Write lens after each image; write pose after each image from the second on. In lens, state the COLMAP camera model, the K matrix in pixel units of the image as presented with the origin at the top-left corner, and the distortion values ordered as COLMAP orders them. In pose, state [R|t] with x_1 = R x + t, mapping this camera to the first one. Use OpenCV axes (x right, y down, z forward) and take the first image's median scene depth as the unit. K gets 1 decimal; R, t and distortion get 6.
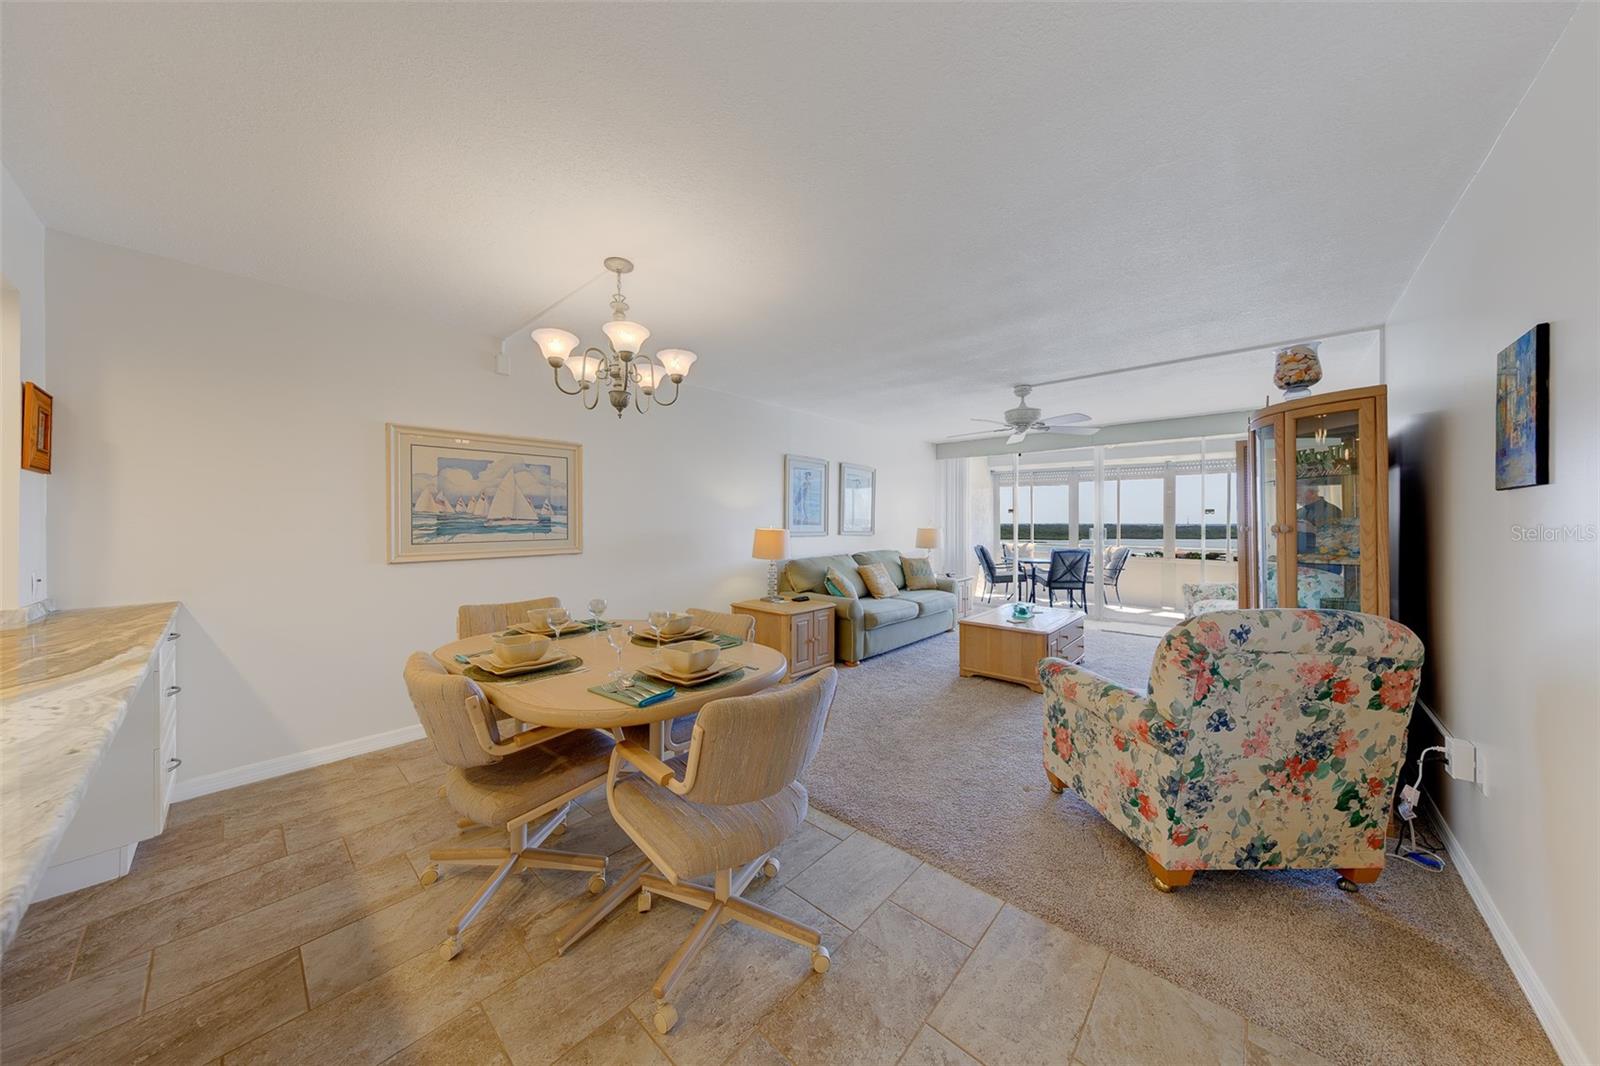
lens RADIAL K [[513.1, 0, 796.2], [0, 513.1, 523.1], [0, 0, 1]] dist [0.013624, -0.001294]
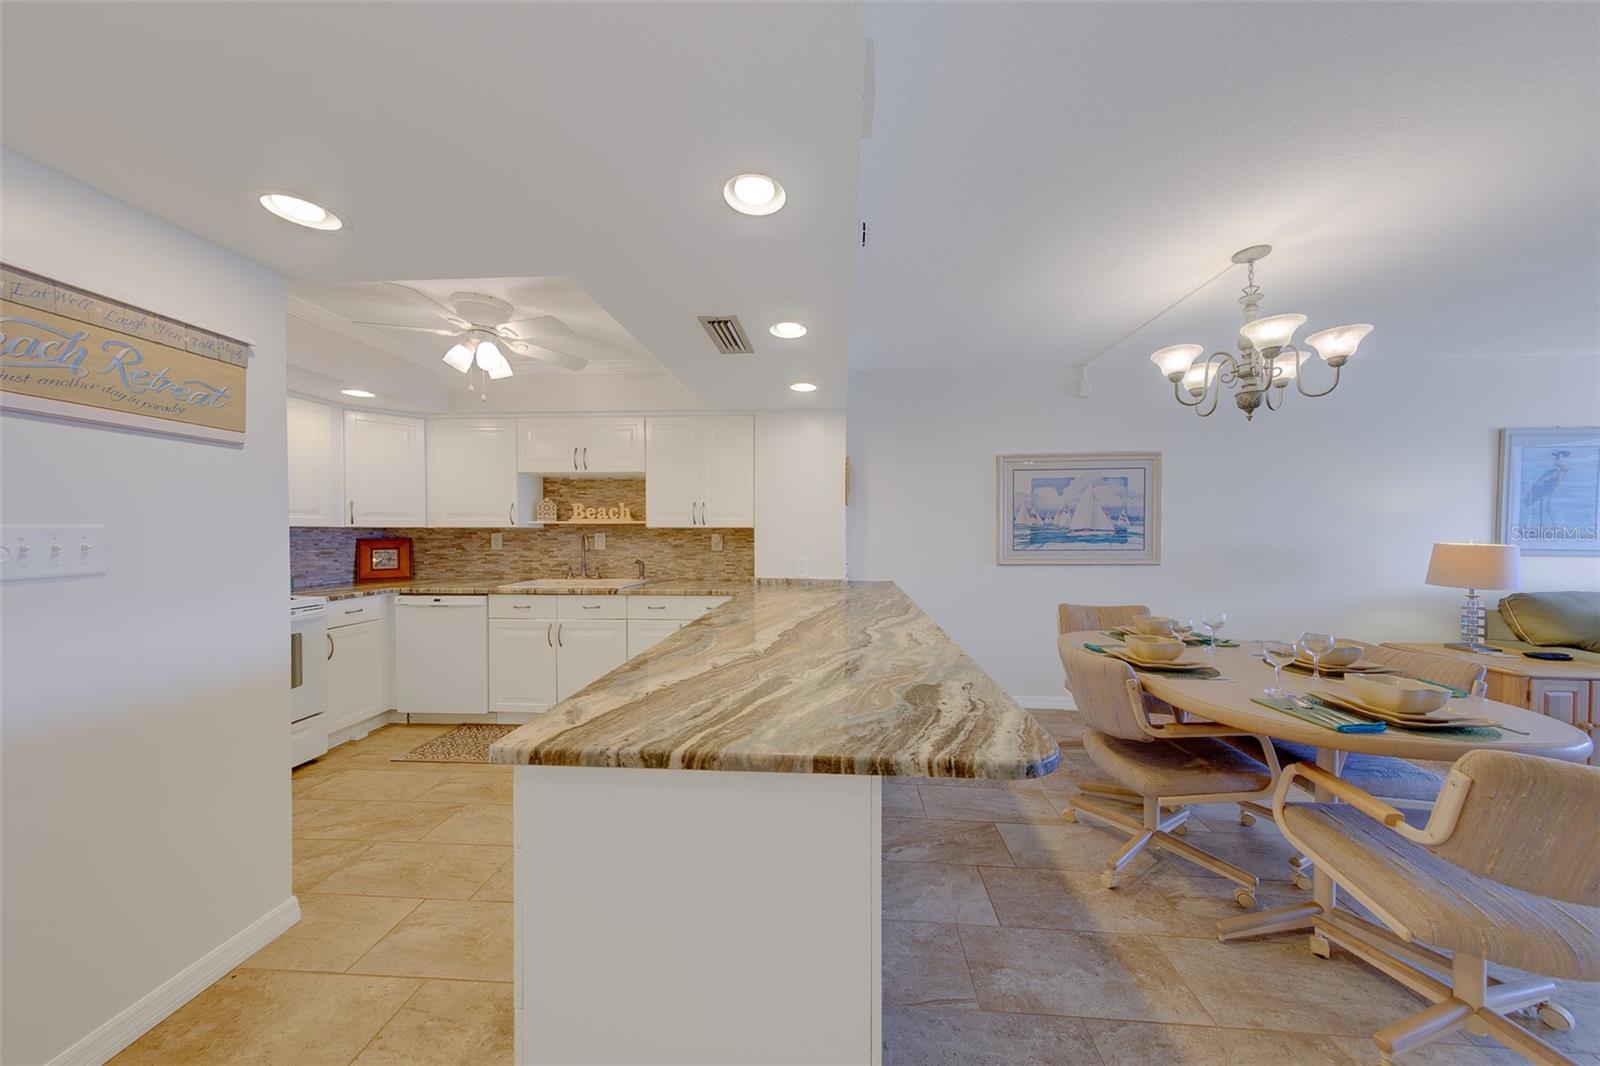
lens RADIAL K [[513.1, 0, 805.5], [0, 513.1, 541.7], [0, 0, 1]] dist [0.013624, -0.001294]
pose [[0.623300, 0.014113, -0.781856, -0.083687], [-0.002312, 0.999866, 0.016205, 0.001064], [0.781980, -0.008293, 0.623249, -0.161047]]
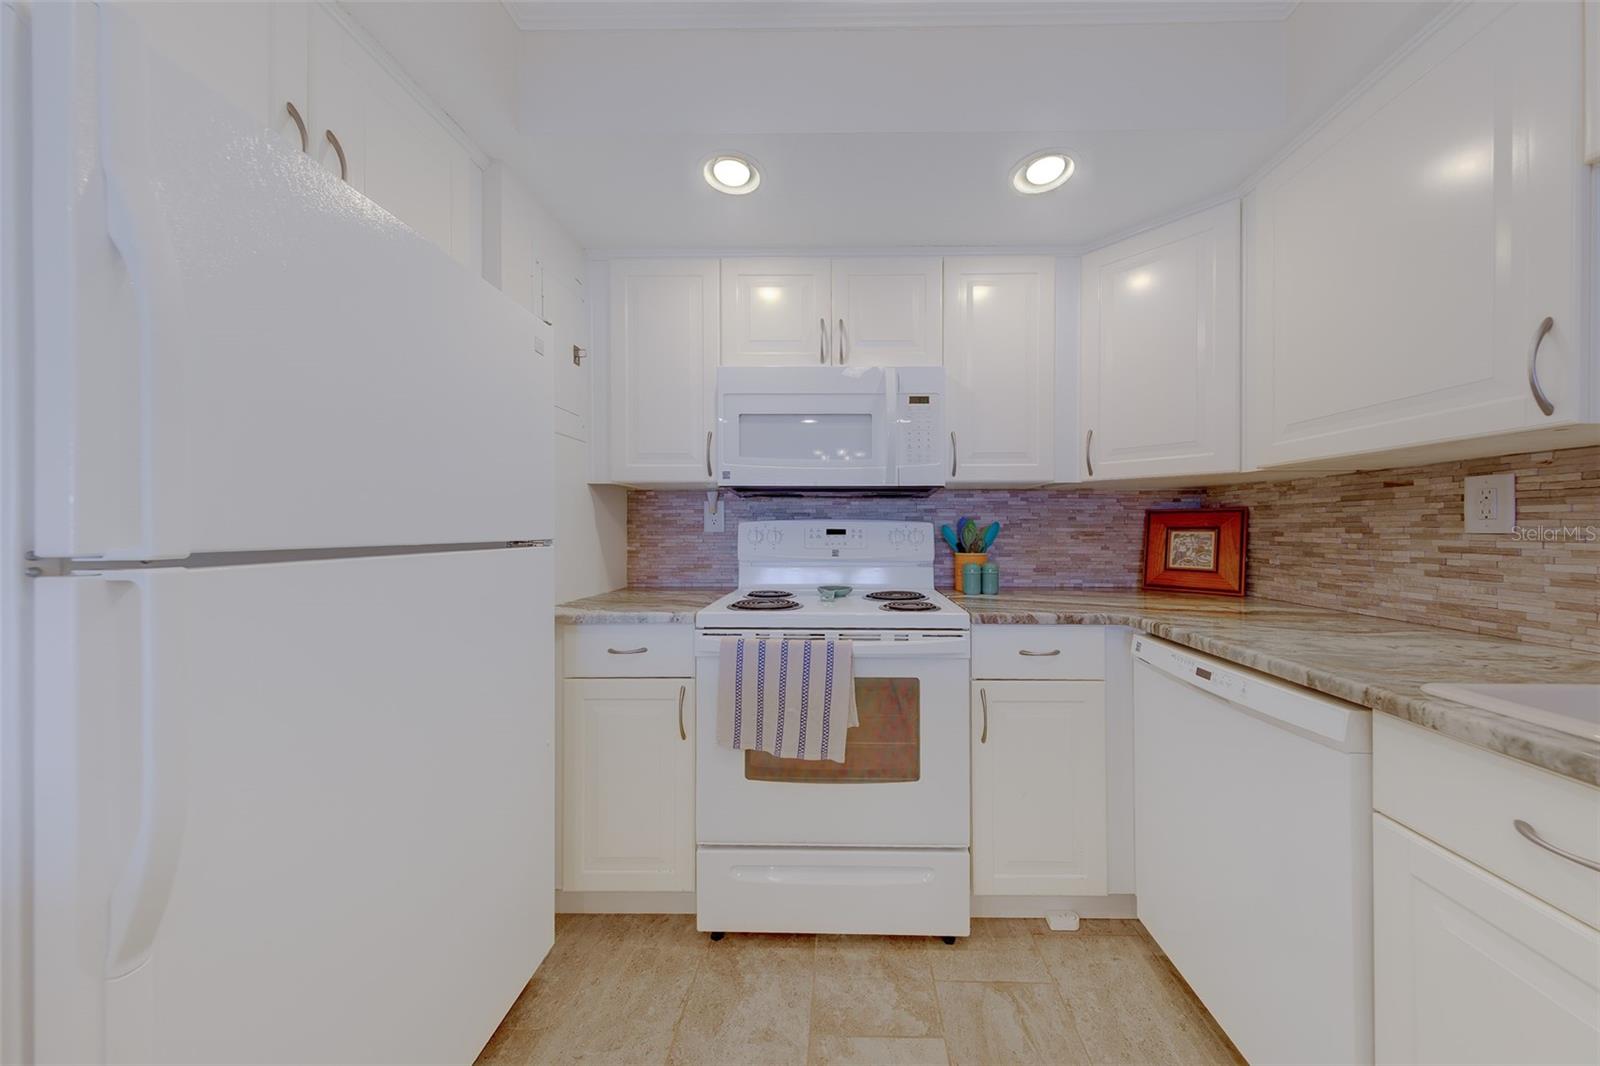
lens RADIAL K [[513.1, 0, 835.5], [0, 513.1, 530.9], [0, 0, 1]] dist [0.013624, -0.001294]
pose [[-0.750973, 0.001159, -0.660332, -0.977397], [-0.002914, 0.999983, 0.005070, 0.041980], [0.660326, 0.005731, -0.750957, 0.012208]]
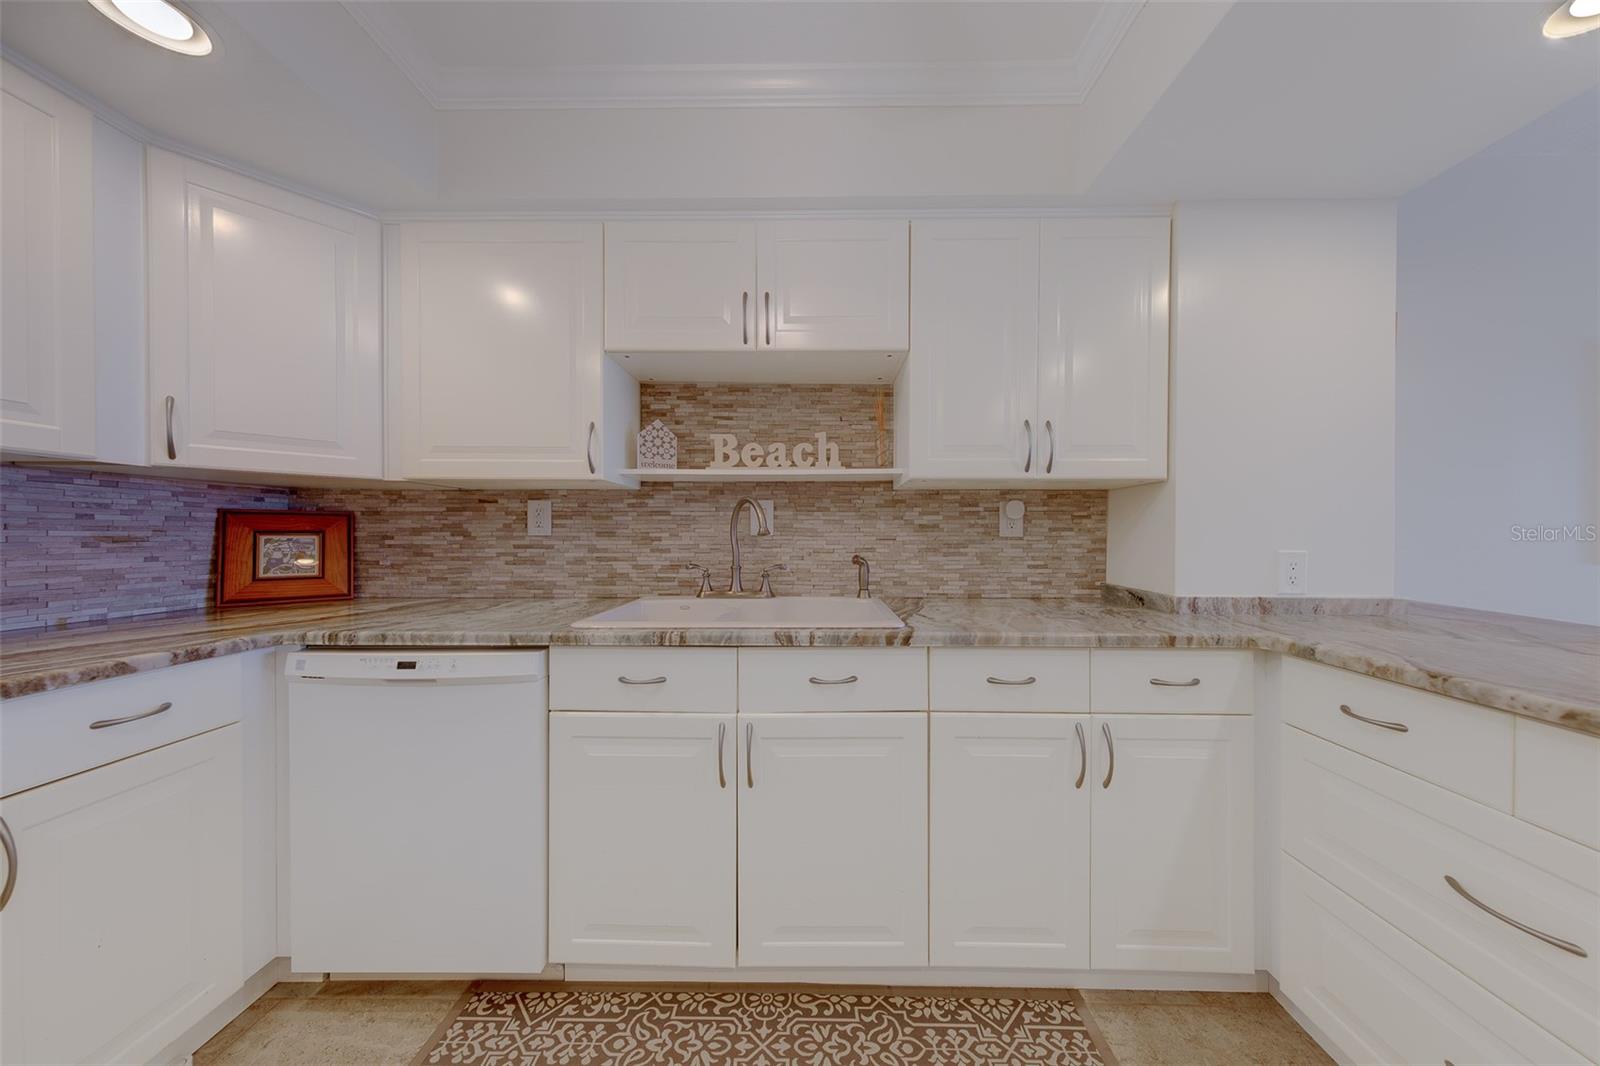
lens RADIAL K [[513.1, 0, 812.4], [0, 513.1, 540.1], [0, 0, 1]] dist [0.013624, -0.001294]
pose [[0.663150, 0.008434, -0.748439, -0.906965], [-0.002471, 0.999956, 0.009078, 0.043001], [0.748483, -0.004171, 0.663141, -0.123719]]
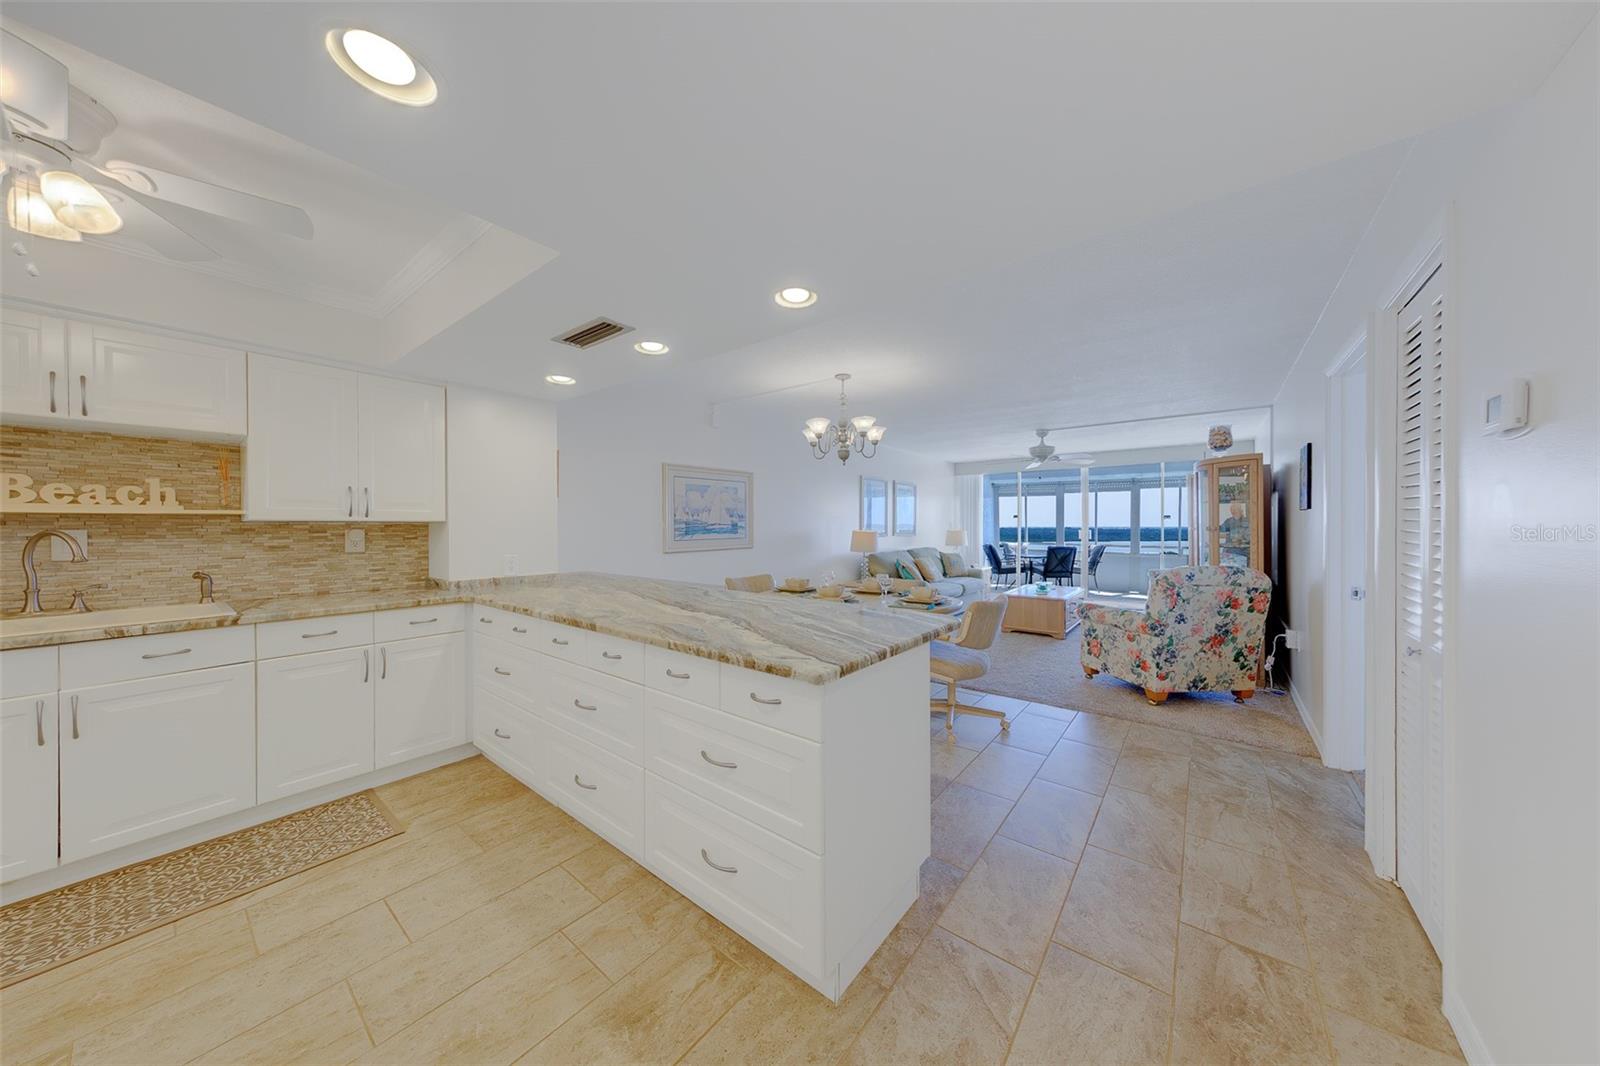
lens RADIAL K [[513.1, 0, 794.3], [0, 513.1, 530.5], [0, 0, 1]] dist [0.013624, -0.001294]
pose [[0.998309, -0.004620, 0.057939, -0.461282], [0.004261, 0.999971, 0.006328, 0.002075], [-0.057966, -0.006070, 0.998300, -0.532372]]
